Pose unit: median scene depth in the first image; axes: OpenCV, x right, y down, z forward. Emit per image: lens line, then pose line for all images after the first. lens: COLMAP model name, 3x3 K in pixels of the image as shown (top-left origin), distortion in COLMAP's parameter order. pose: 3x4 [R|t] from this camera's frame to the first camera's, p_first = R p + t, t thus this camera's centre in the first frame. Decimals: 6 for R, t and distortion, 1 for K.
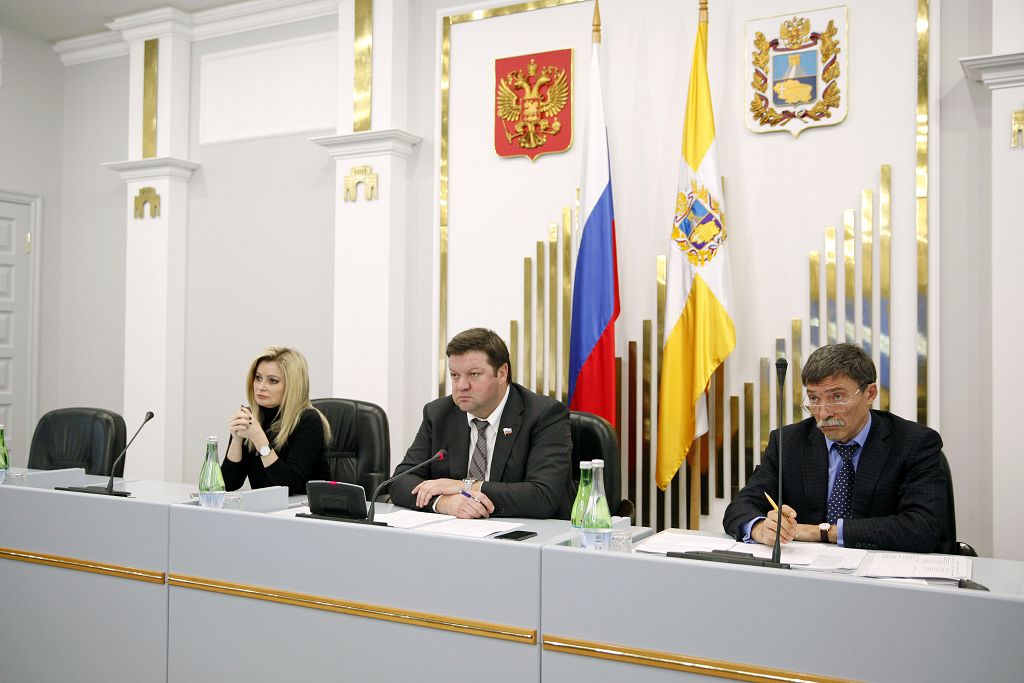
lens RADIAL K [[1040.2, 0, 511.7], [0, 1040.2, 357.7], [0, 0, 1]] dist [-0.002624, 0.030713]
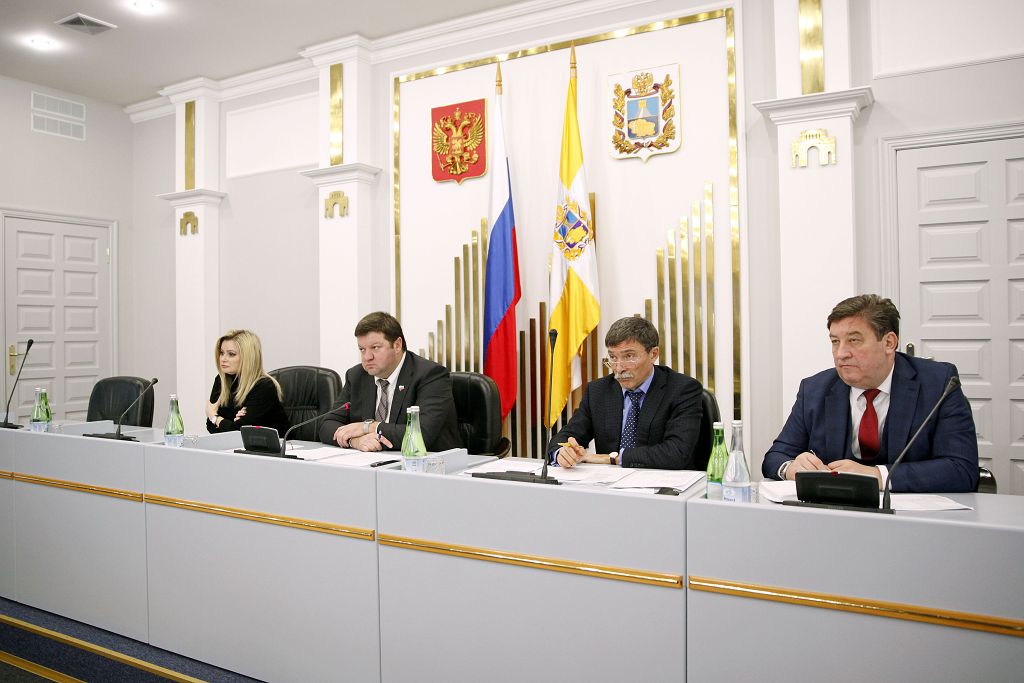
lens RADIAL K [[804.5, 0, 512.0], [0, 804.5, 341.5], [0, 0, 1]] dist [-0.063608, -0.001318]
pose [[0.999692, -0.023320, -0.008525, 0.104760], [0.023406, 0.999674, 0.010155, 0.002571], [0.008285, -0.010352, 0.999912, -0.024367]]
